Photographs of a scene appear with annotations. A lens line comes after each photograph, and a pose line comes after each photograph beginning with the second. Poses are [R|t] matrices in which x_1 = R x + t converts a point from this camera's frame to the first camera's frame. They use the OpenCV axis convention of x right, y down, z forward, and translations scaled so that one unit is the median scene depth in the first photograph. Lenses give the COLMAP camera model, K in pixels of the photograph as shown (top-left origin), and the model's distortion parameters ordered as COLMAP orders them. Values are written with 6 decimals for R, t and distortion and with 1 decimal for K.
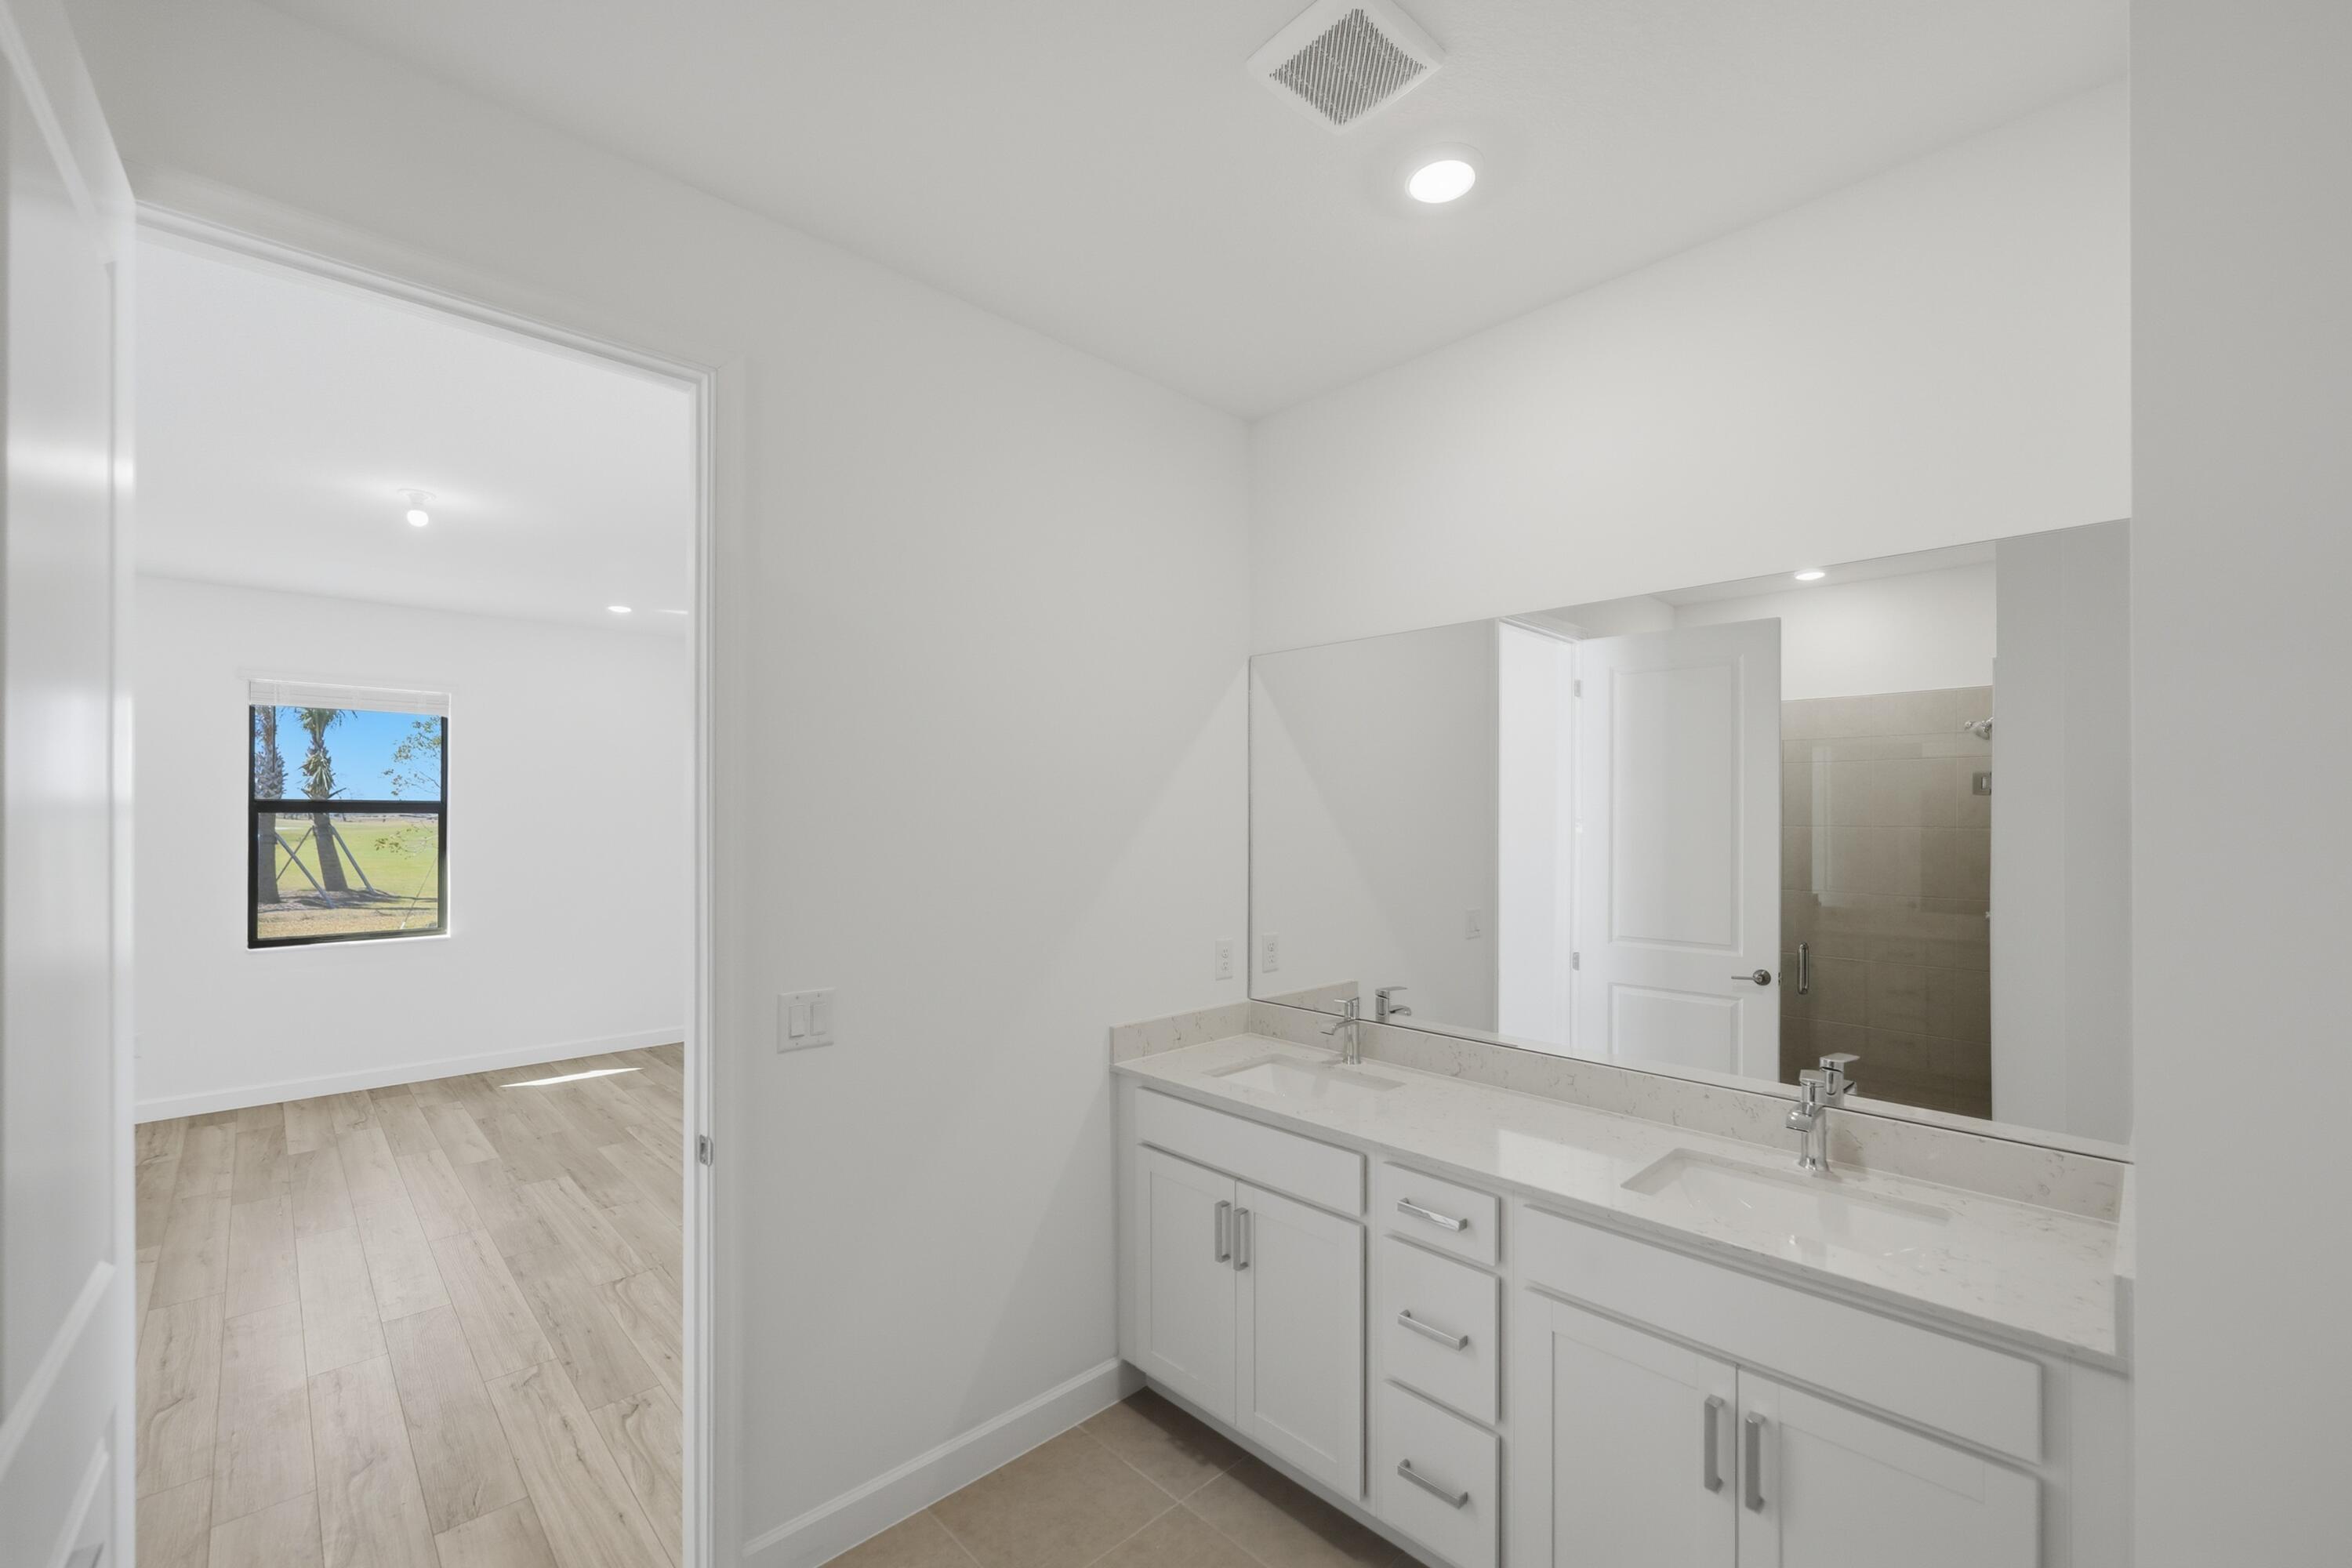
lens RADIAL K [[968.8, 0, 1168.9], [0, 968.8, 801.0], [0, 0, 1]] dist [-0.001733, -0.000055]
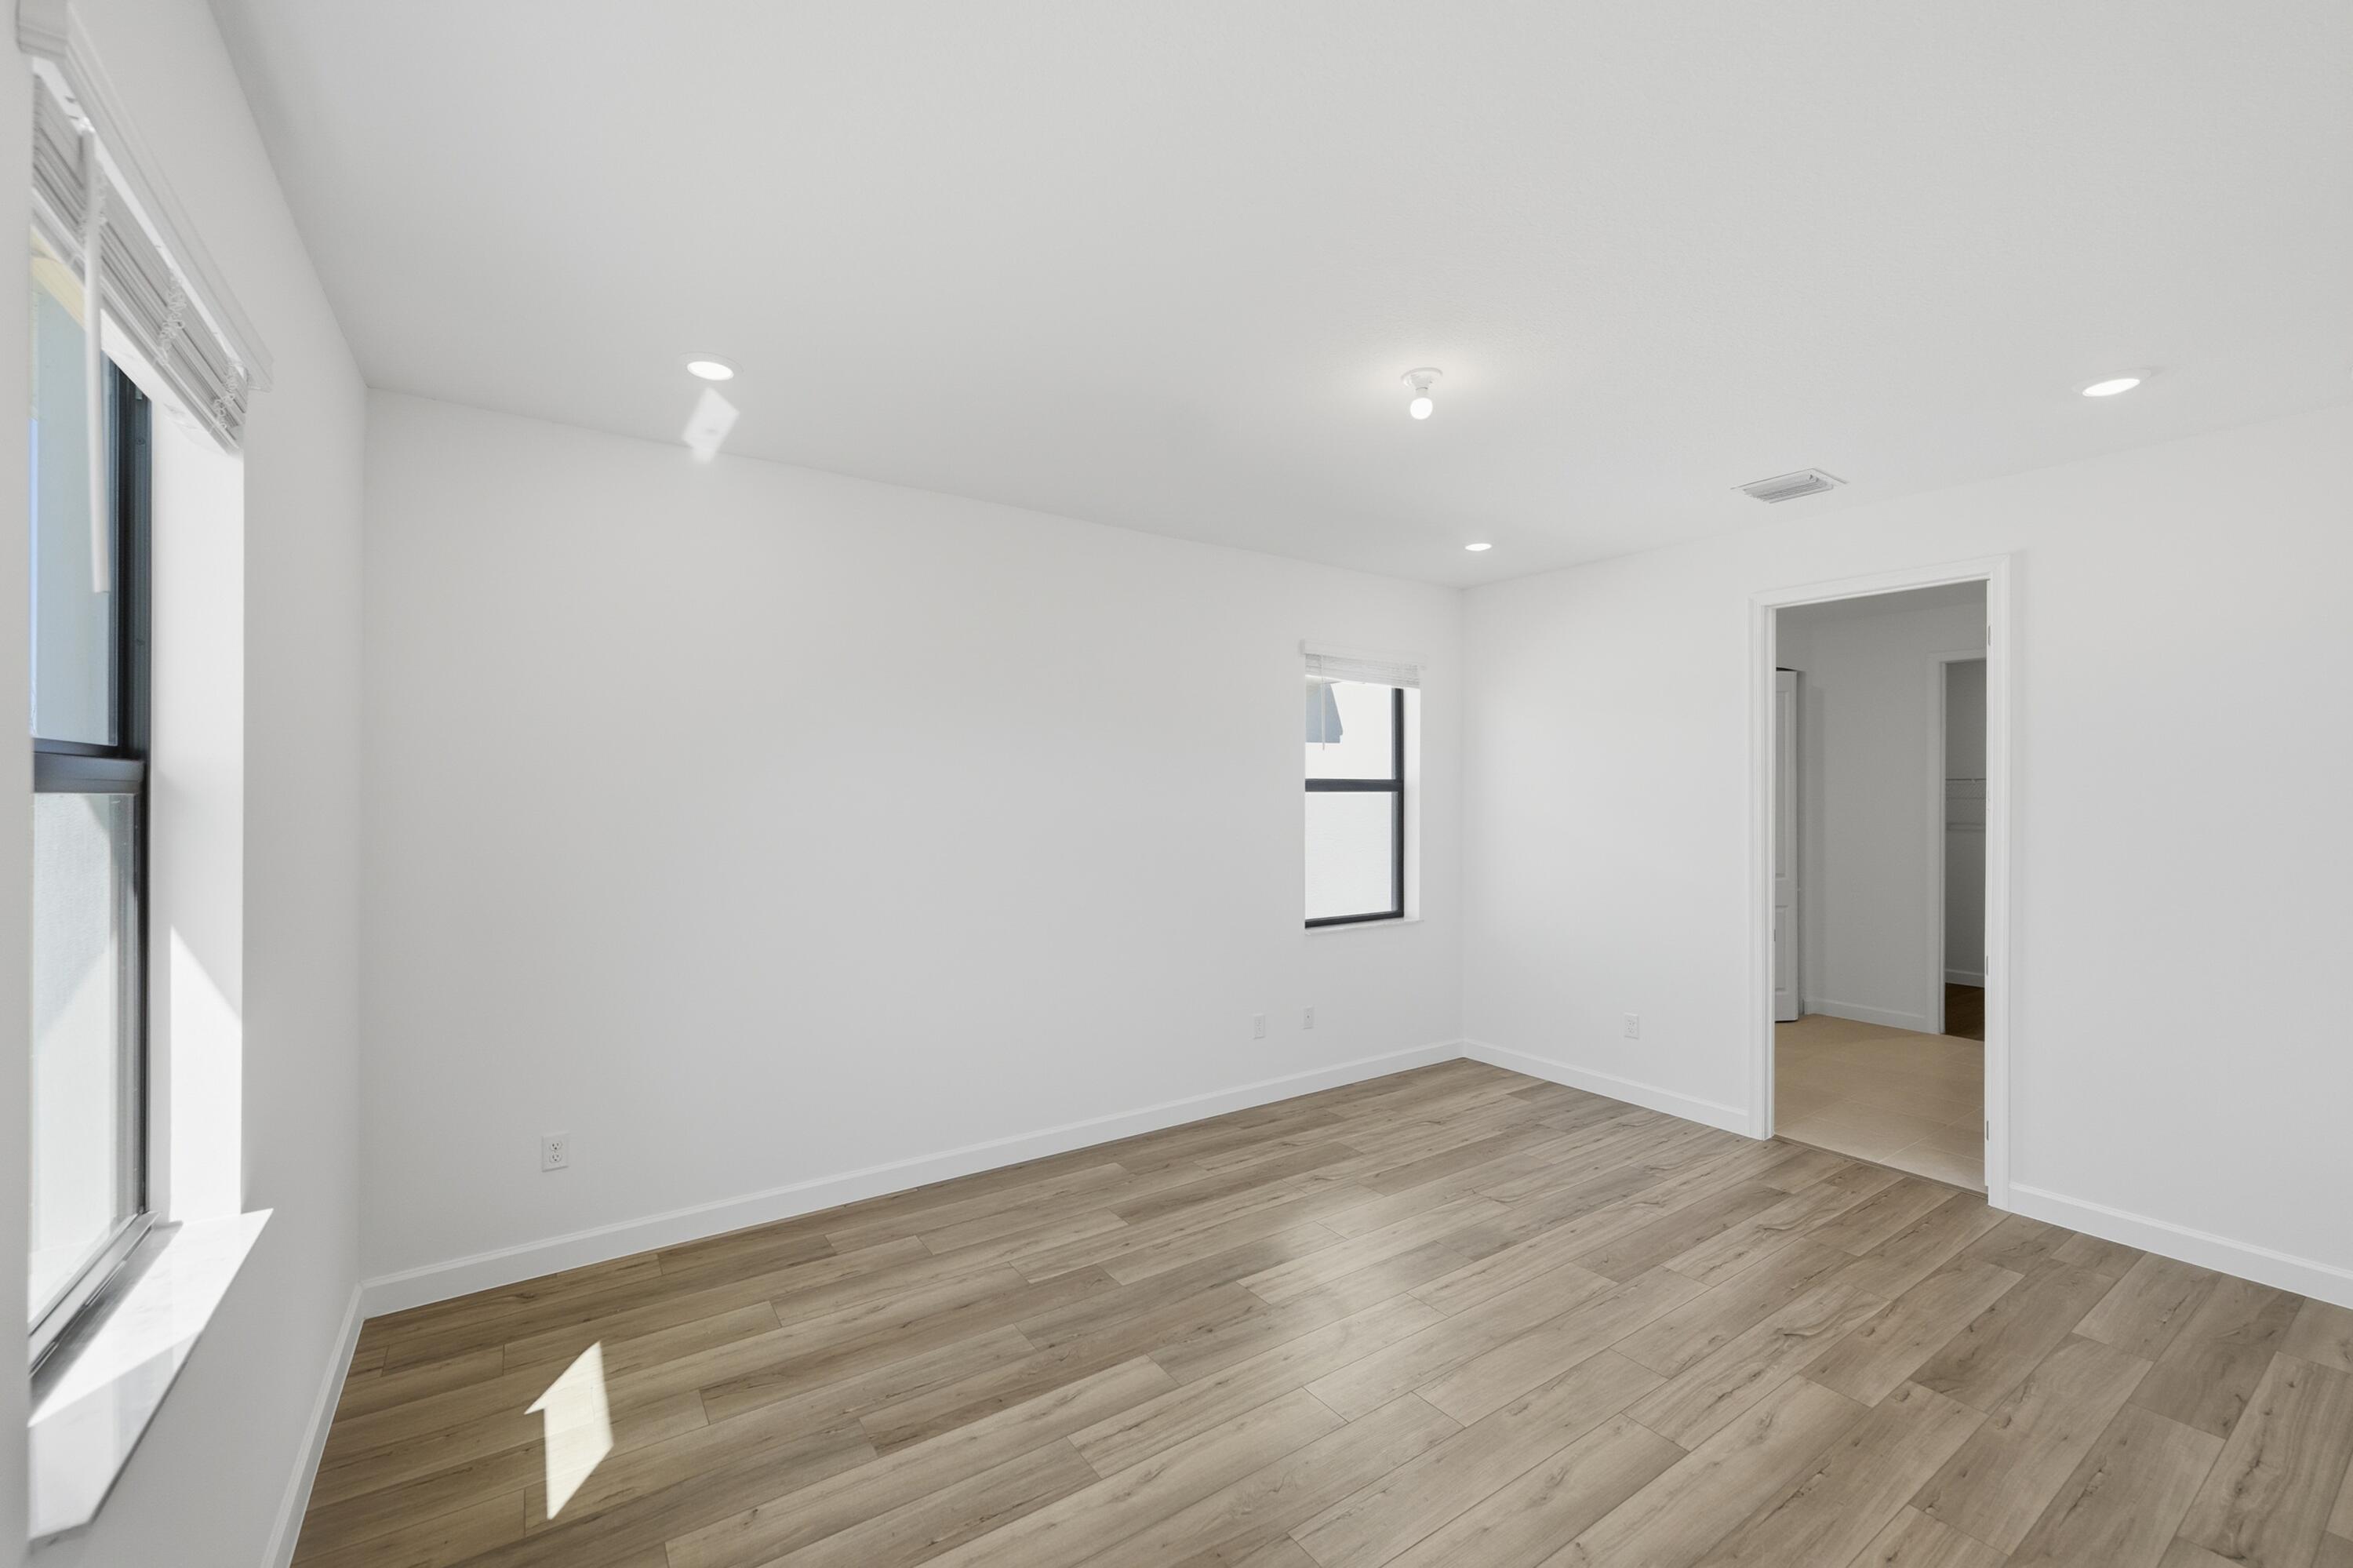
lens RADIAL K [[954.4, 0, 1169.8], [0, 954.4, 790.4], [0, 0, 1]] dist [-0.000038, -0.000008]
pose [[0.159386, 0.003936, 0.987208, -1.107663], [-0.013963, 0.999901, -0.001732, 0.009973], [-0.987118, -0.013508, 0.159426, 0.767511]]
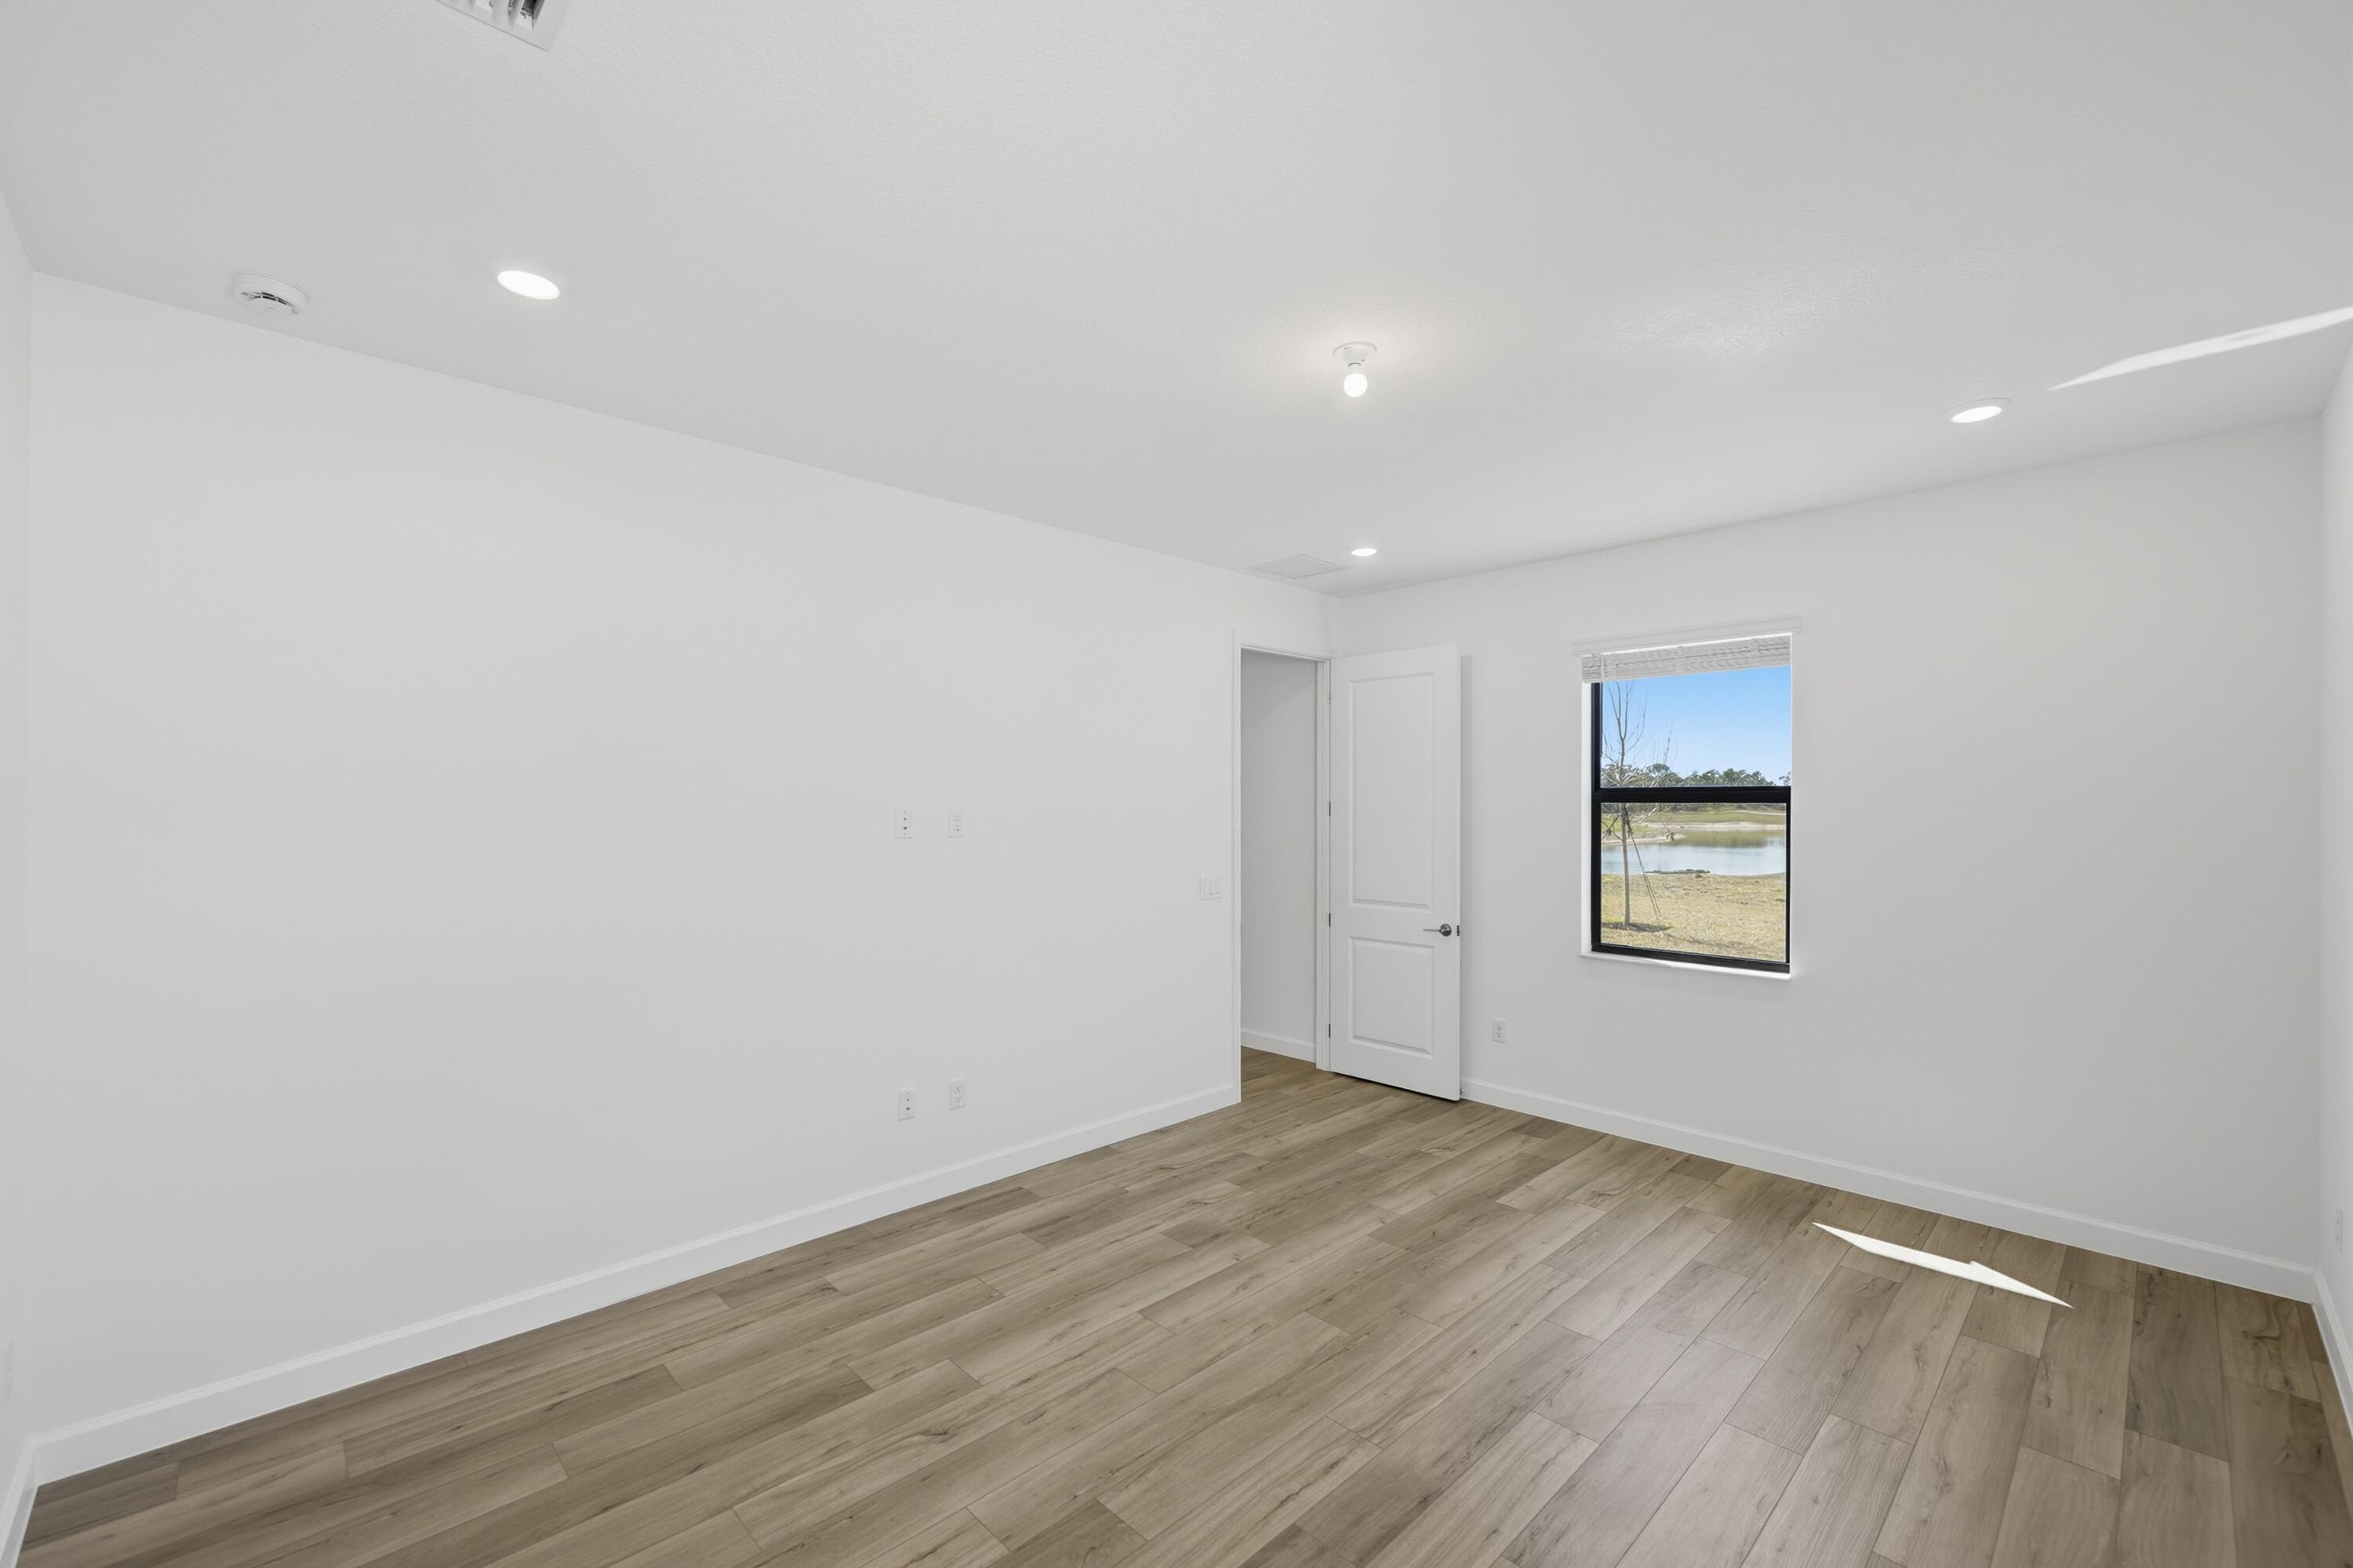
lens RADIAL K [[969.2, 0, 1169.3], [0, 969.2, 801.0], [0, 0, 1]] dist [-0.001733, -0.000055]
pose [[0.010229, -0.002409, -0.999945, -0.049385], [0.009154, 0.999955, -0.002316, 0.010004], [0.999906, -0.009130, 0.010251, 0.611477]]
